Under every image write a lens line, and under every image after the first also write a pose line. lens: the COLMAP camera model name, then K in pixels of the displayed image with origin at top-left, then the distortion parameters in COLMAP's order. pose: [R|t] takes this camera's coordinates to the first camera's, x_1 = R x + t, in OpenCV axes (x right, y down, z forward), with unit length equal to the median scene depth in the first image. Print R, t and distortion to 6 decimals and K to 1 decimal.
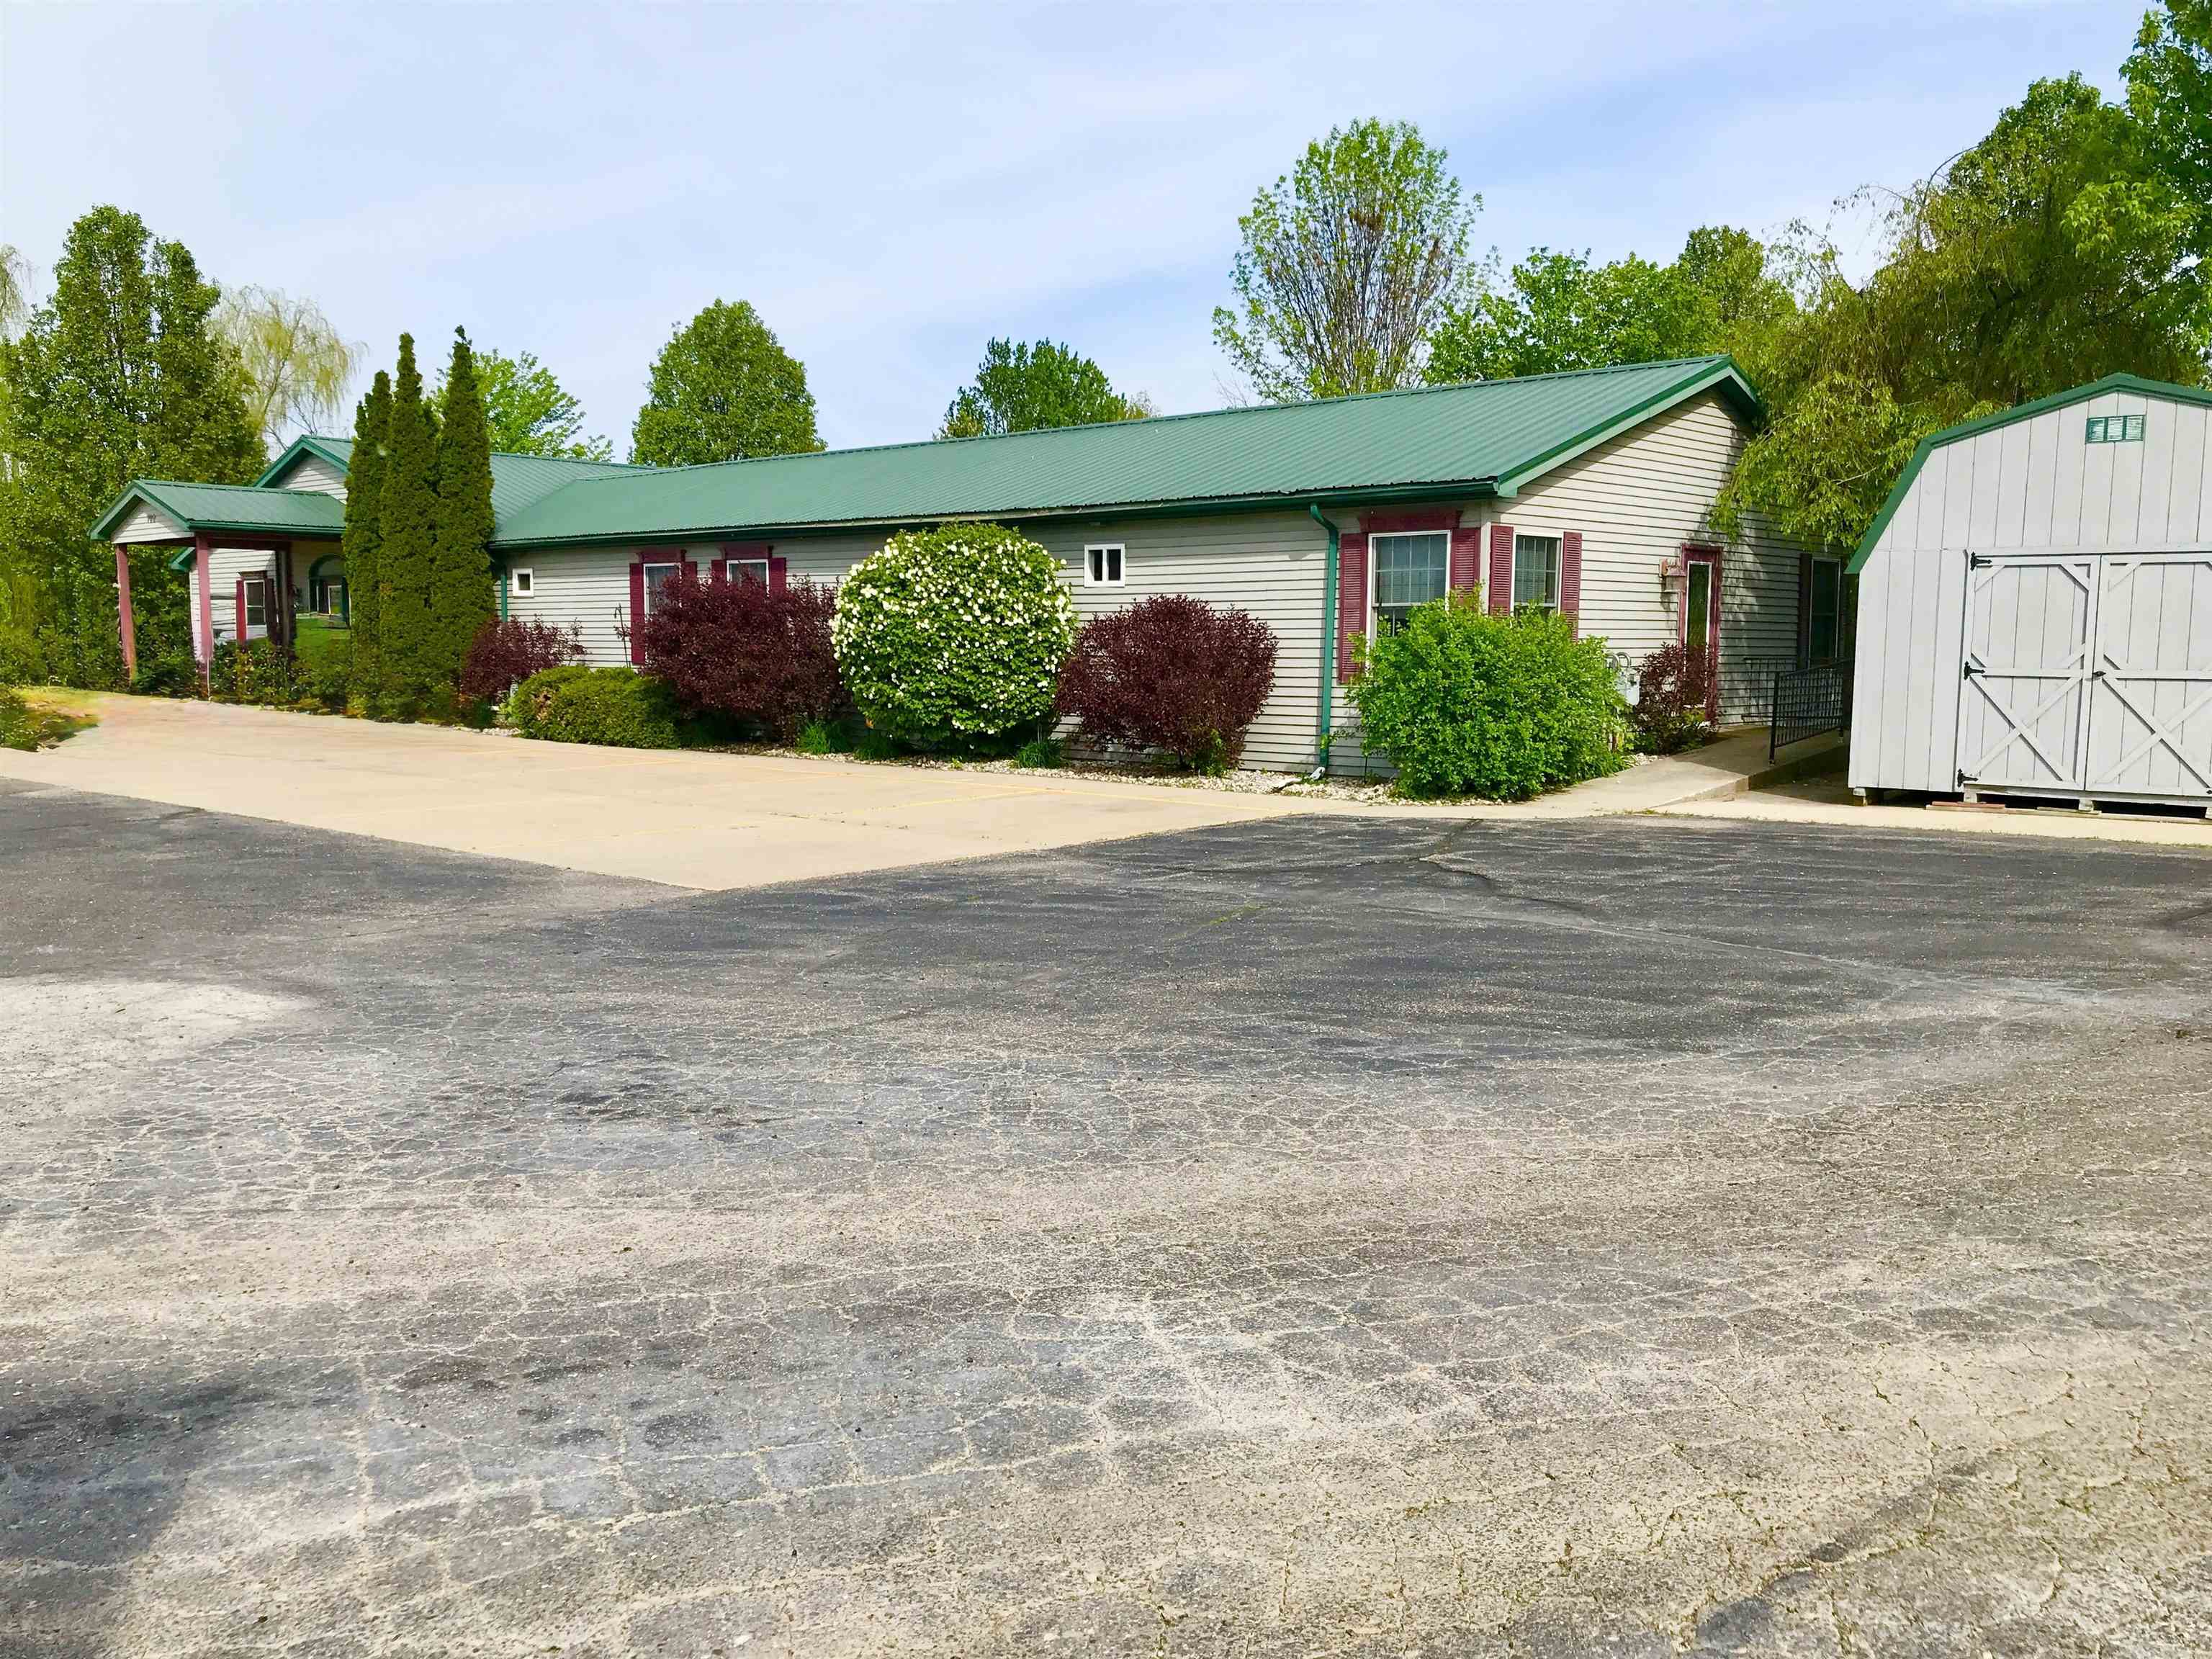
lens RADIAL K [[1831.0, 0, 1139.9], [0, 1831.0, 848.7], [0, 0, 1]] dist [0.003667, 0.089885]
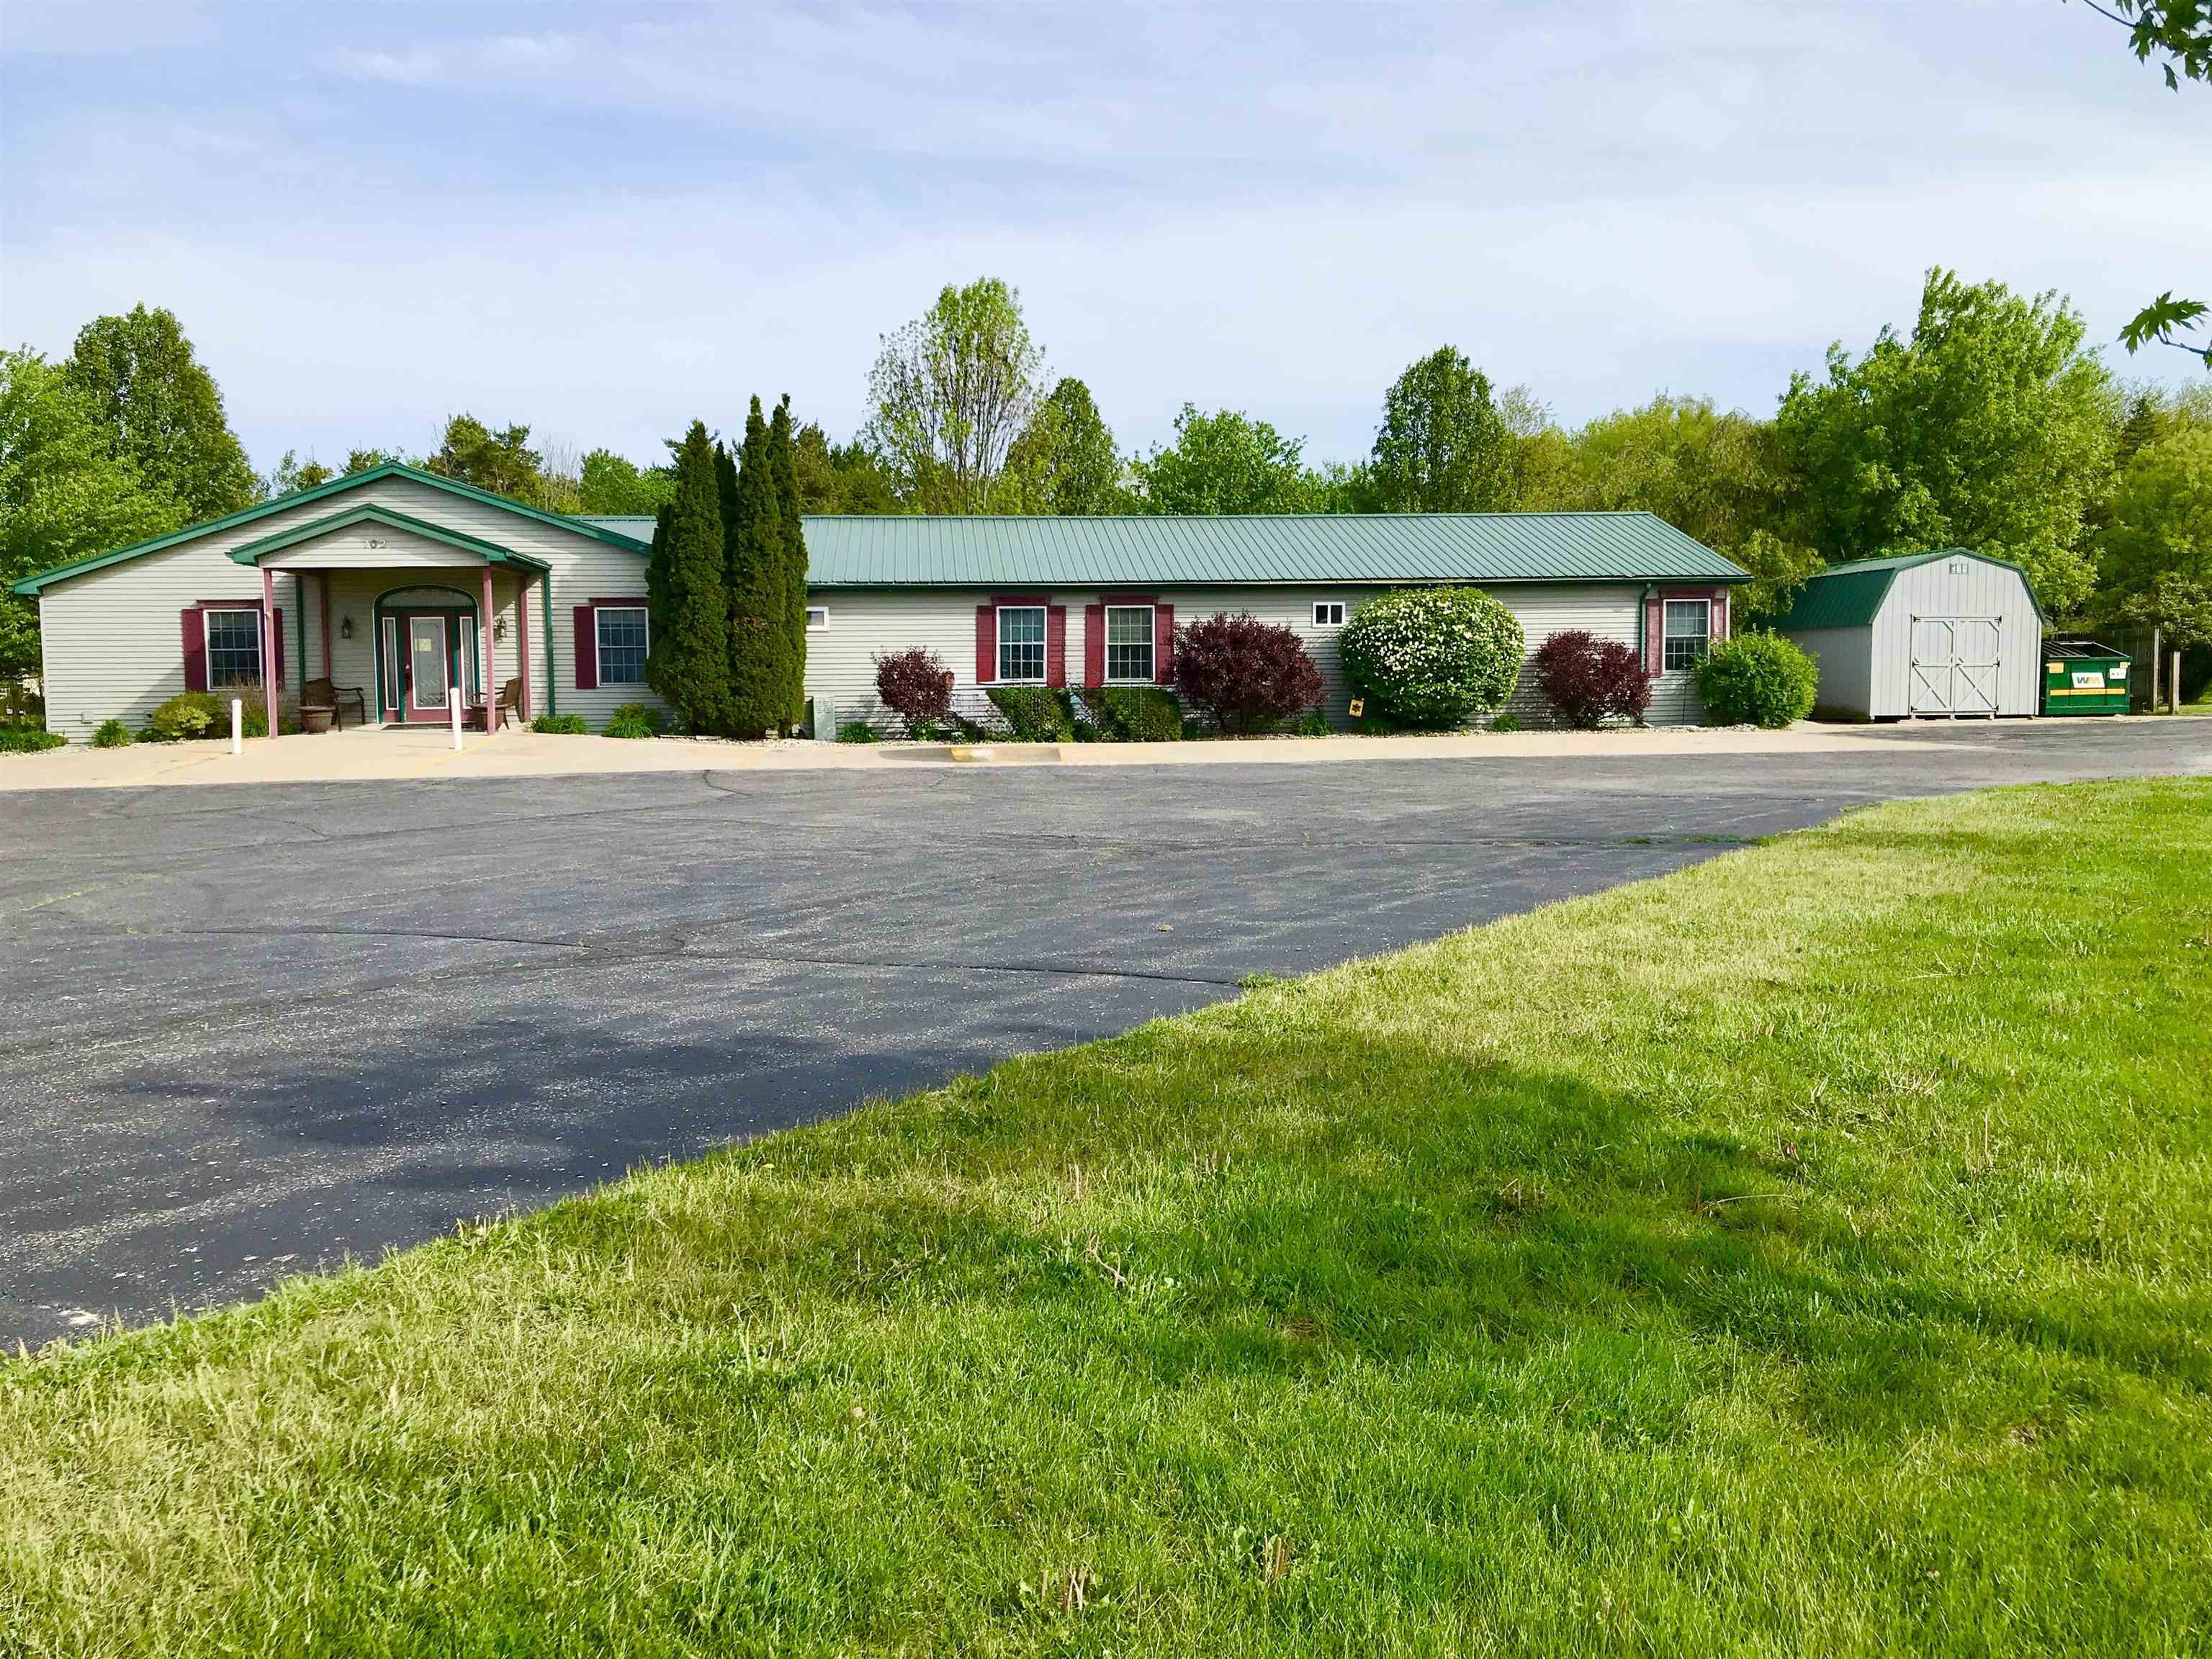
lens RADIAL K [[1831.0, 0, 1139.9], [0, 1831.0, 848.7], [0, 0, 1]] dist [0.003667, 0.089885]
pose [[0.670369, -0.075184, 0.738209, -1.761311], [0.100173, 0.994916, 0.010361, 0.014434], [-0.735235, 0.067003, 0.674493, 0.120653]]
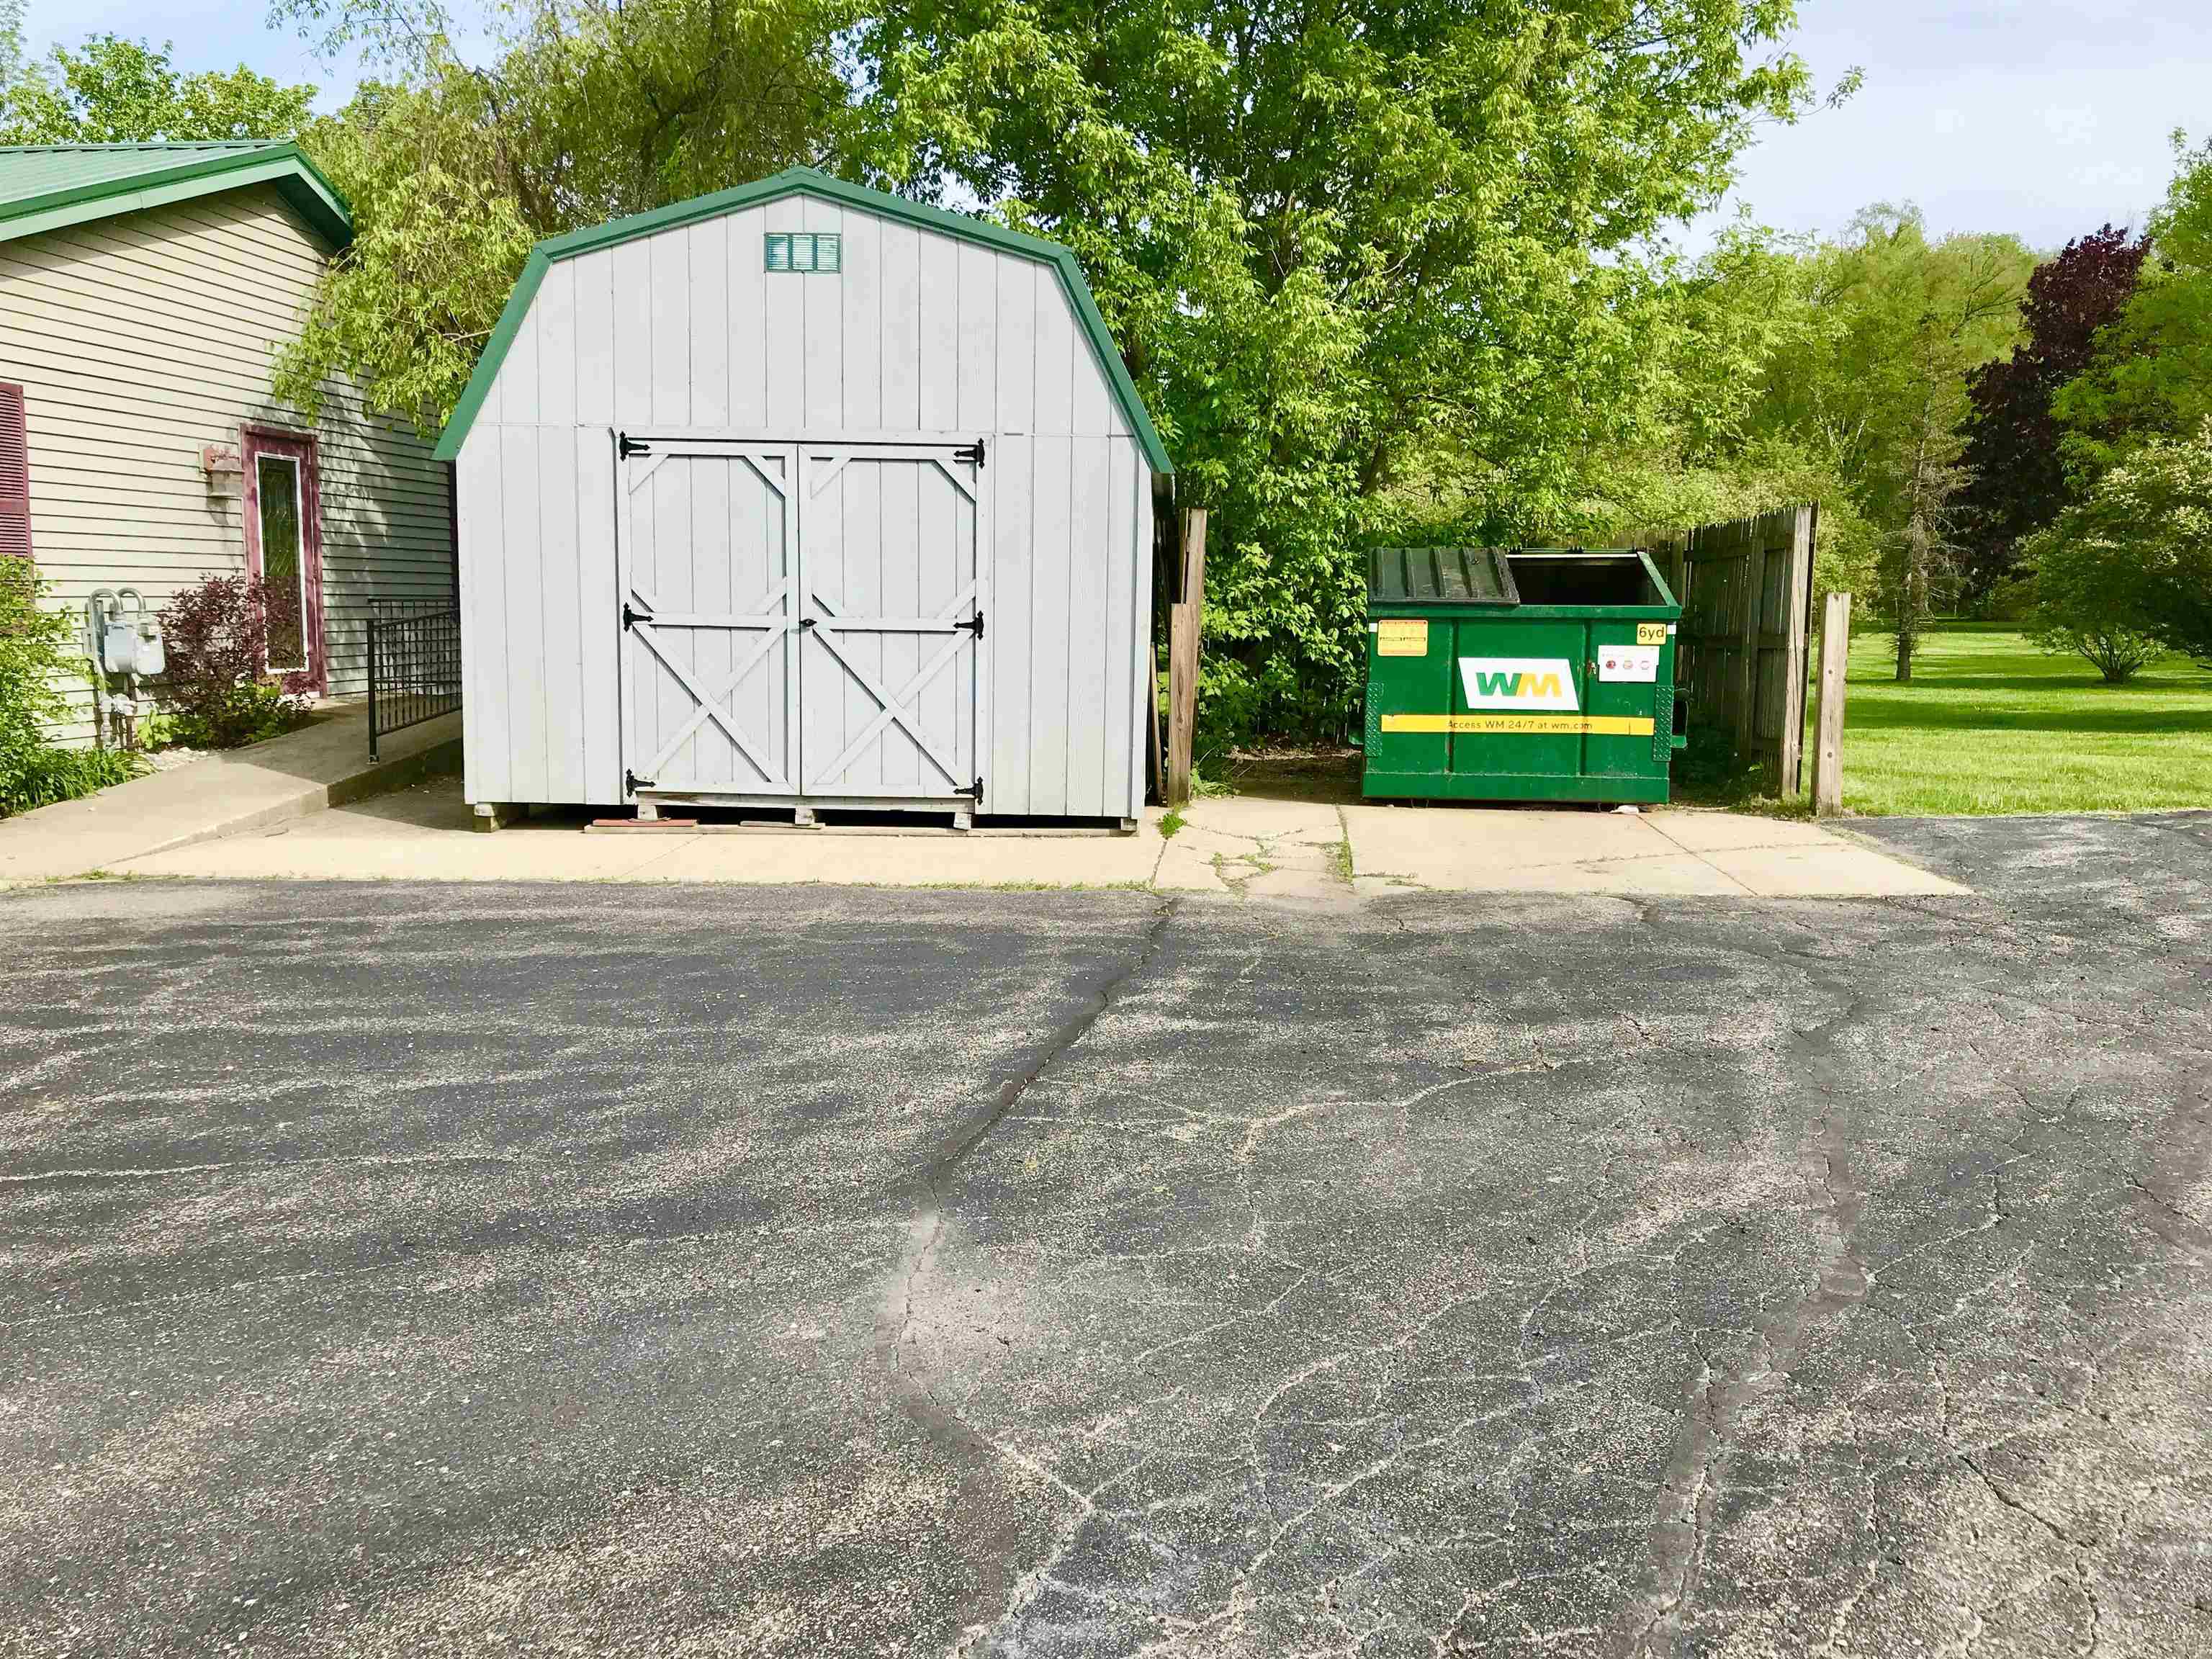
lens RADIAL K [[1772.5, 0, 1104.8], [0, 1772.5, 772.4], [0, 0, 1]] dist [-0.005835, -0.014666]
pose [[0.811119, -0.052699, 0.582502, 0.193802], [0.058411, 0.998252, 0.008976, -0.033688], [-0.581957, 0.026744, 0.812780, 0.351443]]
